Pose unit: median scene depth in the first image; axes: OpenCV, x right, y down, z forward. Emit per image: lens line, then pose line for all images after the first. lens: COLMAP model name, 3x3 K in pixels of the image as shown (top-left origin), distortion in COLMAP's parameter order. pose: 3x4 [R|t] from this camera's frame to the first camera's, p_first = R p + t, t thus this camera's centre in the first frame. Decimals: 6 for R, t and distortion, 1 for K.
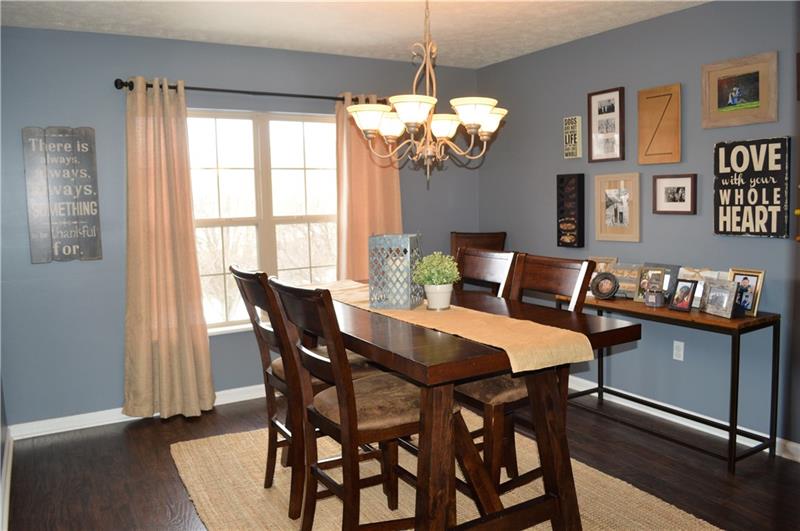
lens RADIAL K [[640.5, 0, 400.5], [0, 640.5, 262.0], [0, 0, 1]] dist [-0.047625, -0.005800]
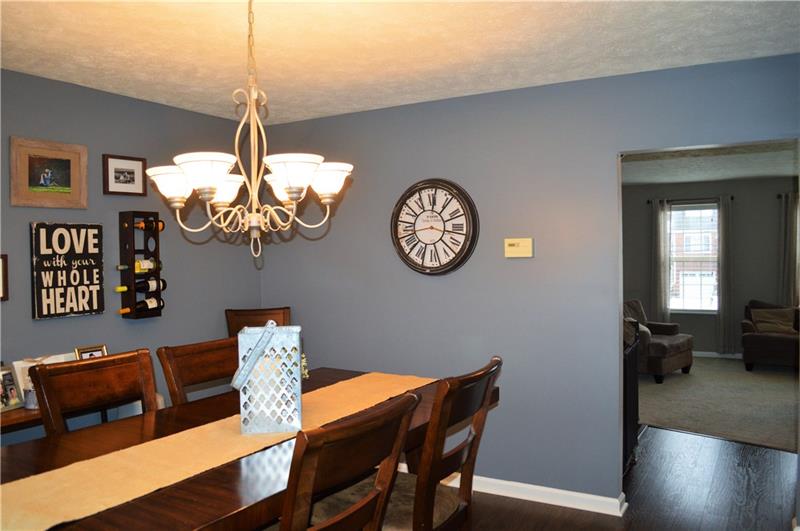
lens RADIAL K [[640.5, 0, 400.7], [0, 640.5, 266.8], [0, 0, 1]] dist [-0.047625, -0.005800]
pose [[-0.479277, 0.008467, 0.877623, -0.613577], [0.114942, 0.991947, 0.053200, -0.114055], [-0.870105, 0.126373, -0.476390, 1.016648]]
